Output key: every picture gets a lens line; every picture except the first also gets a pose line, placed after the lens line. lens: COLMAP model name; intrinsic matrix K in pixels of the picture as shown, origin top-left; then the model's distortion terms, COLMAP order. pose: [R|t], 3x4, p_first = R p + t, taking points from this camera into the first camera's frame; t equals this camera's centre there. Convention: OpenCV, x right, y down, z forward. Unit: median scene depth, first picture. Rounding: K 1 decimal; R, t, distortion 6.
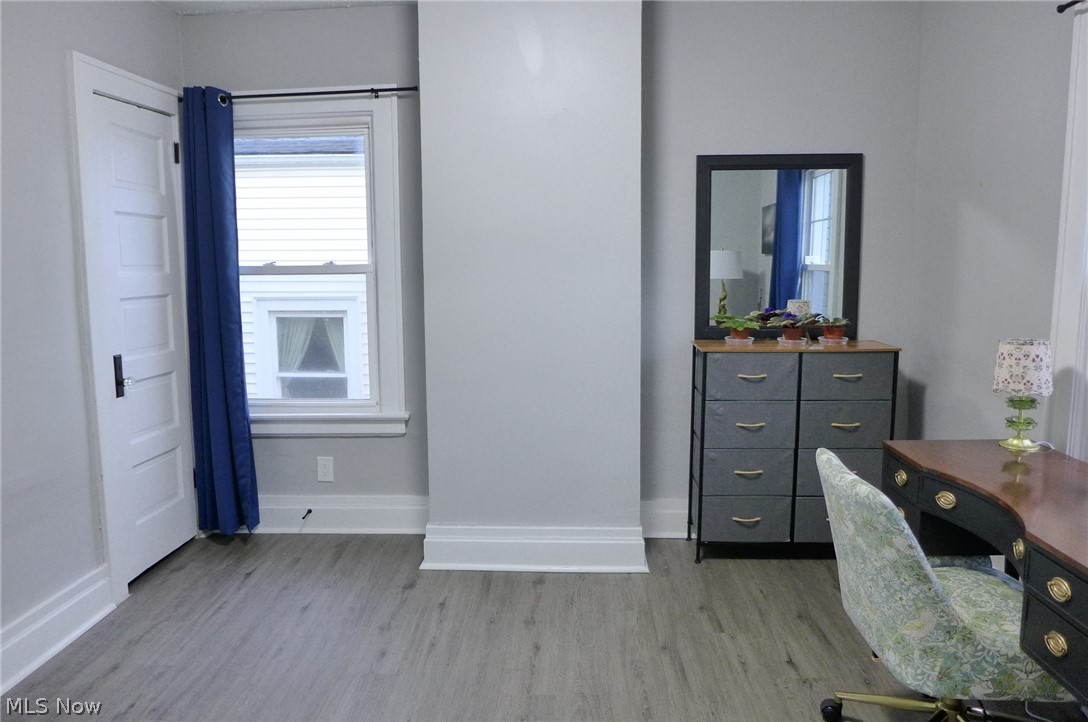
lens RADIAL K [[757.1, 0, 539.9], [0, 757.1, 356.1], [0, 0, 1]] dist [-0.048373, 0.010576]
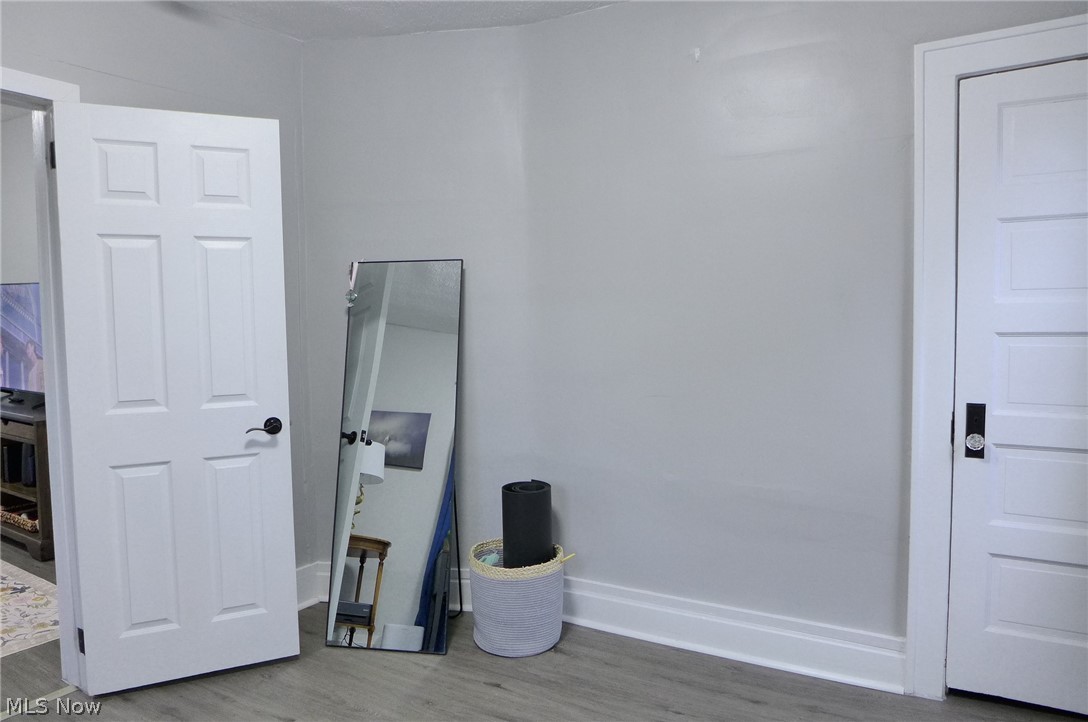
lens RADIAL K [[757.1, 0, 539.9], [0, 757.1, 356.1], [0, 0, 1]] dist [-0.048373, 0.010576]
pose [[-0.480792, 0.062159, -0.874628, 0.283861], [-0.097948, 0.987434, 0.124019, -0.086857], [0.871347, 0.145296, -0.468662, 0.821348]]
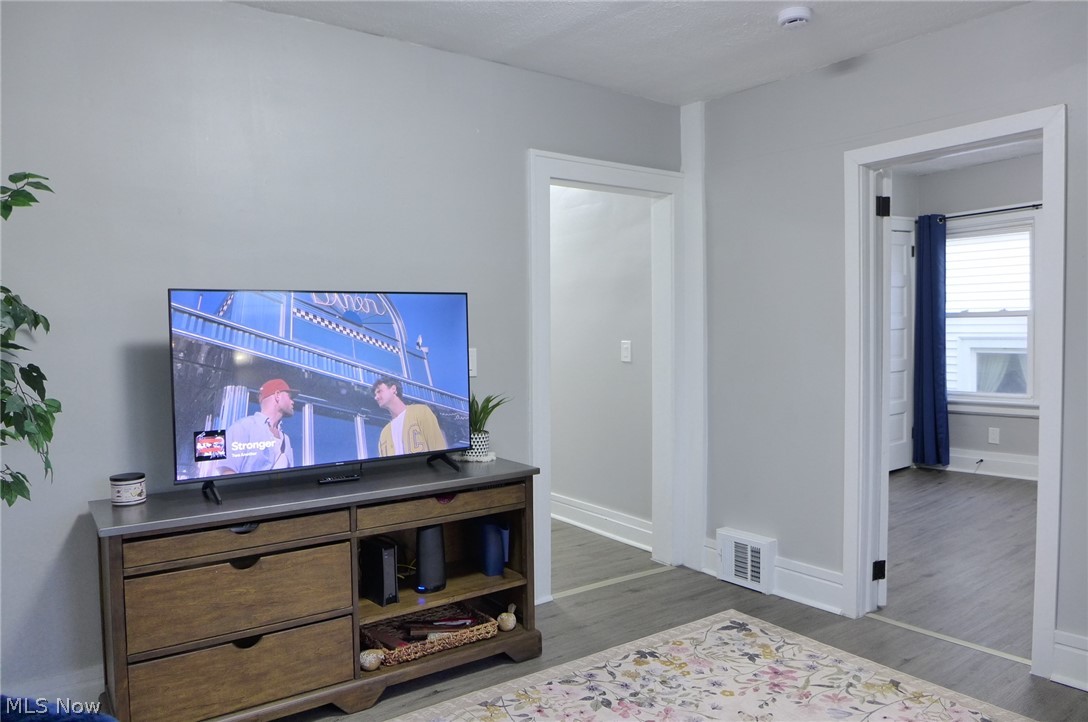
lens RADIAL K [[757.1, 0, 539.9], [0, 757.1, 356.1], [0, 0, 1]] dist [-0.048373, 0.010576]
pose [[0.634849, 0.025476, -0.772216, 0.349449], [-0.074688, 0.996799, -0.028516, 0.103014], [0.769018, 0.075778, 0.634720, -0.834482]]
